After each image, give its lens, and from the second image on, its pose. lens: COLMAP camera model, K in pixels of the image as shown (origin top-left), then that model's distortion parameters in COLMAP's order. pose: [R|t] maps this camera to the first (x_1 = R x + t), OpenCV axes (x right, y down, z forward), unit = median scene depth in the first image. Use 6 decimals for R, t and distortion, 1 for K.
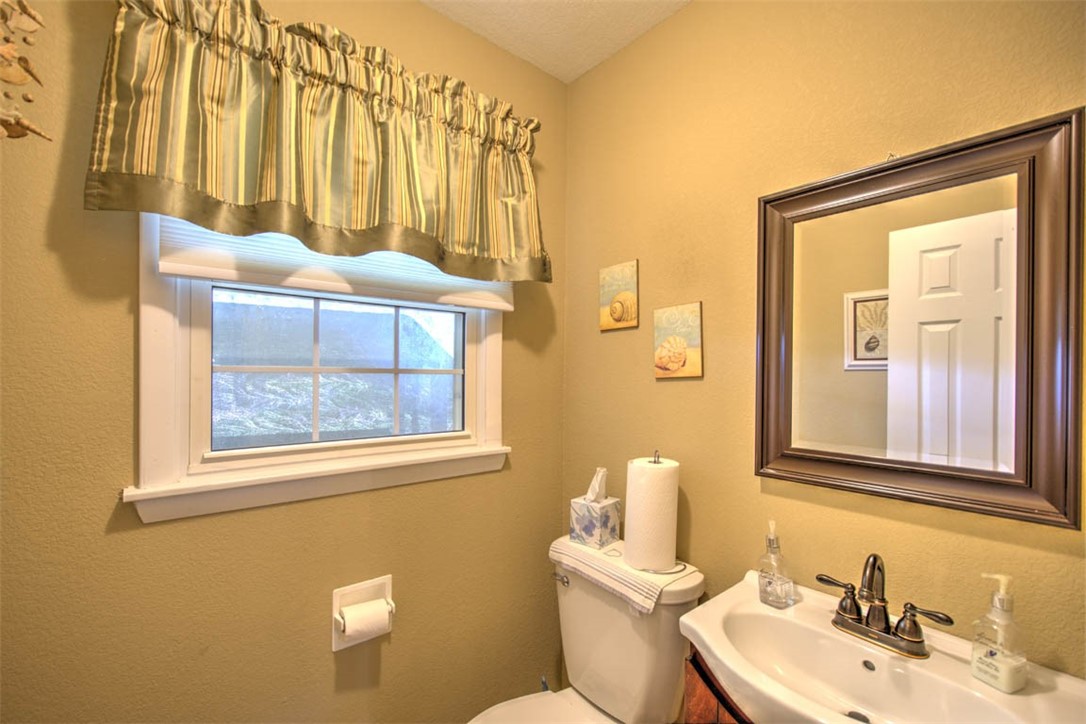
lens RADIAL K [[467.8, 0, 543.1], [0, 467.8, 371.6], [0, 0, 1]] dist [-0.003964, -0.001241]
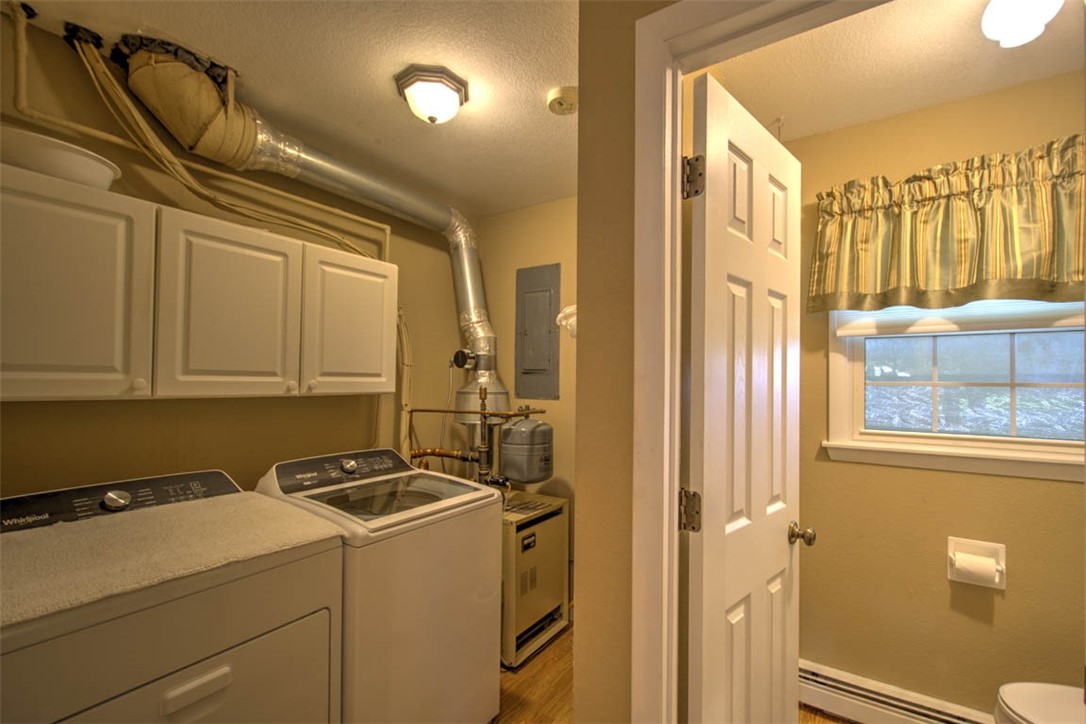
lens RADIAL K [[467.8, 0, 535.6], [0, 467.8, 386.5], [0, 0, 1]] dist [-0.003964, -0.001241]
pose [[0.260476, -0.002169, -0.965478, 0.712337], [-0.003775, 0.999988, -0.003265, 0.016247], [0.965473, 0.004495, 0.260464, -0.713224]]
